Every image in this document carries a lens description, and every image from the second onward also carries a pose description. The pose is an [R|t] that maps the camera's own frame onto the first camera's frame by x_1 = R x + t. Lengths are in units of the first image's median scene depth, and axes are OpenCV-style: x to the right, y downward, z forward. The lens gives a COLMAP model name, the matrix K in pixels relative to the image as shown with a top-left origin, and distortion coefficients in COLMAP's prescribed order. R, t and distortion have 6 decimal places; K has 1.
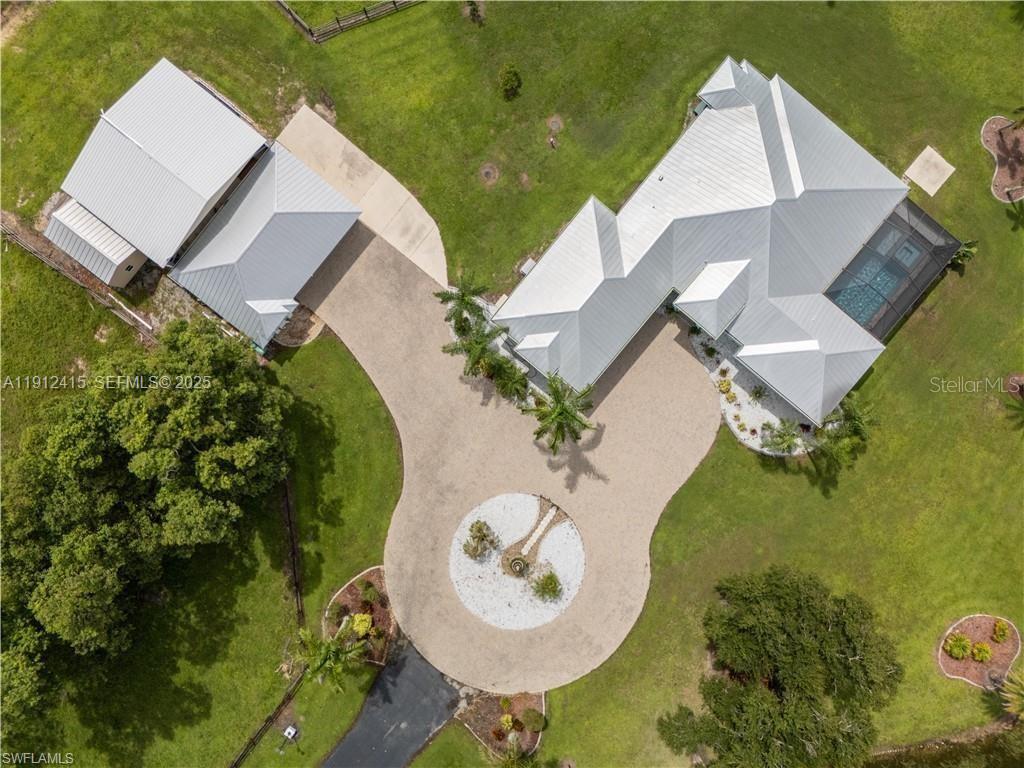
lens RADIAL K [[755.9, 0, 511.3], [0, 755.9, 378.2], [0, 0, 1]] dist [0.032697, -0.005499]
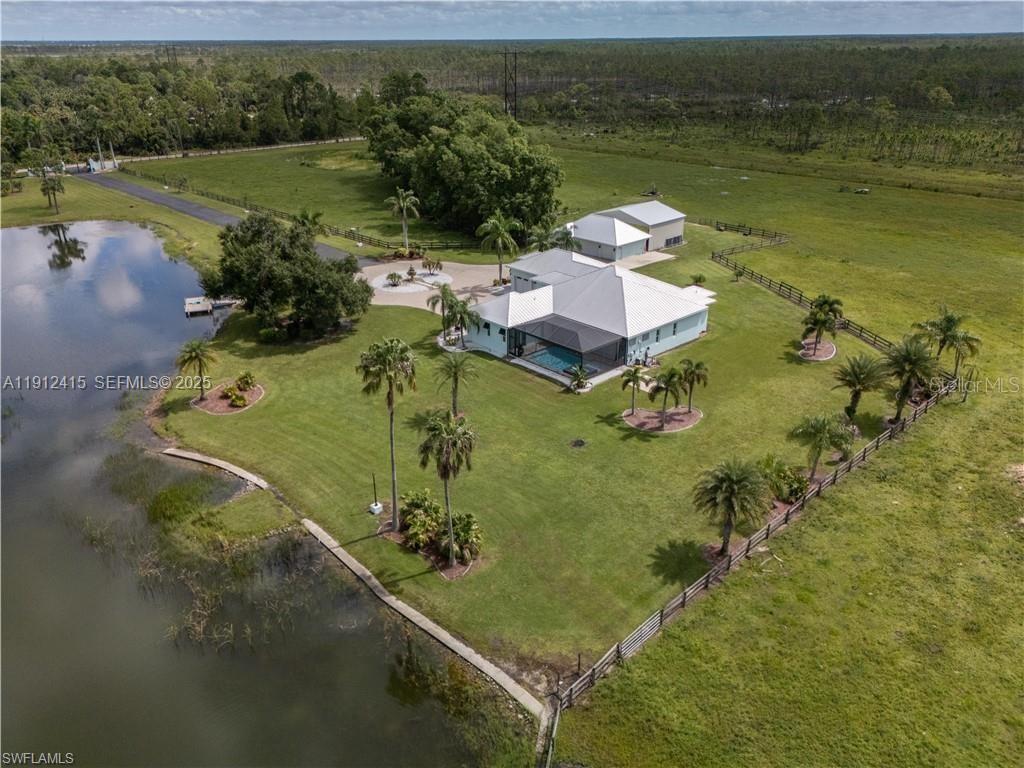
lens RADIAL K [[755.9, 0, 511.3], [0, 755.9, 378.2], [0, 0, 1]] dist [0.032697, -0.005499]
pose [[-0.137295, 0.393410, -0.909054, 1.629690], [-0.989463, -0.097065, 0.107433, -0.183942], [-0.045972, 0.914225, 0.402591, 0.527111]]
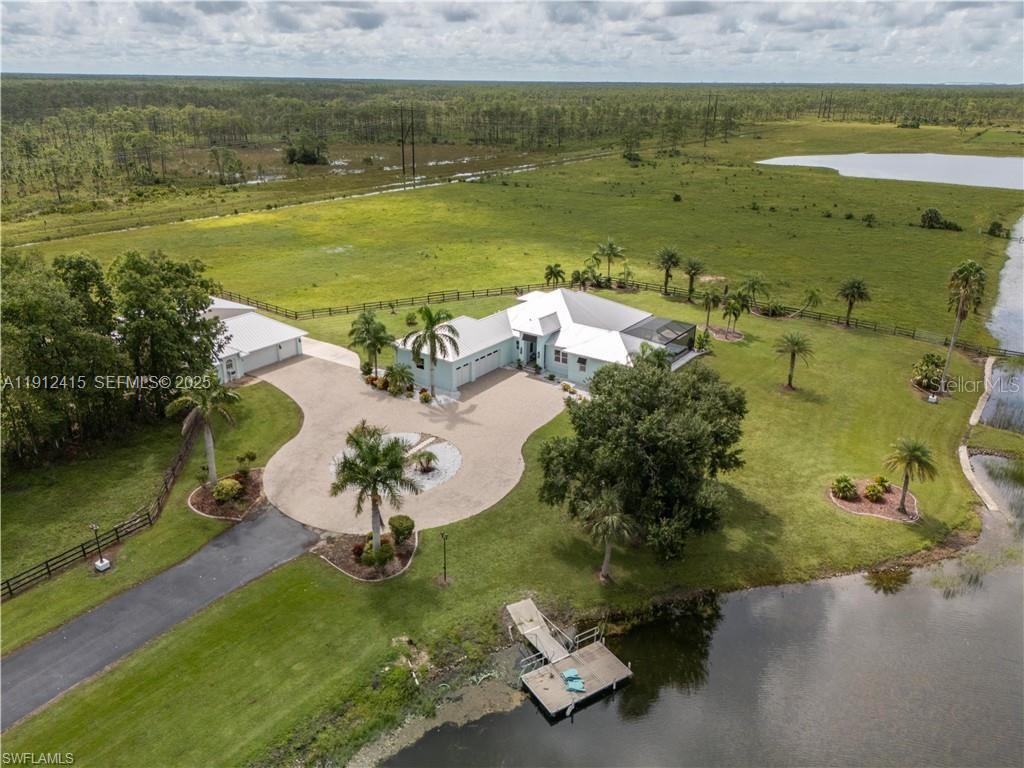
lens RADIAL K [[755.9, 0, 511.3], [0, 755.9, 378.2], [0, 0, 1]] dist [0.032697, -0.005499]
pose [[0.997220, -0.033856, 0.066380, 0.101607], [0.073927, 0.337783, -0.938316, 1.214084], [0.009346, 0.940615, 0.339347, 0.546476]]
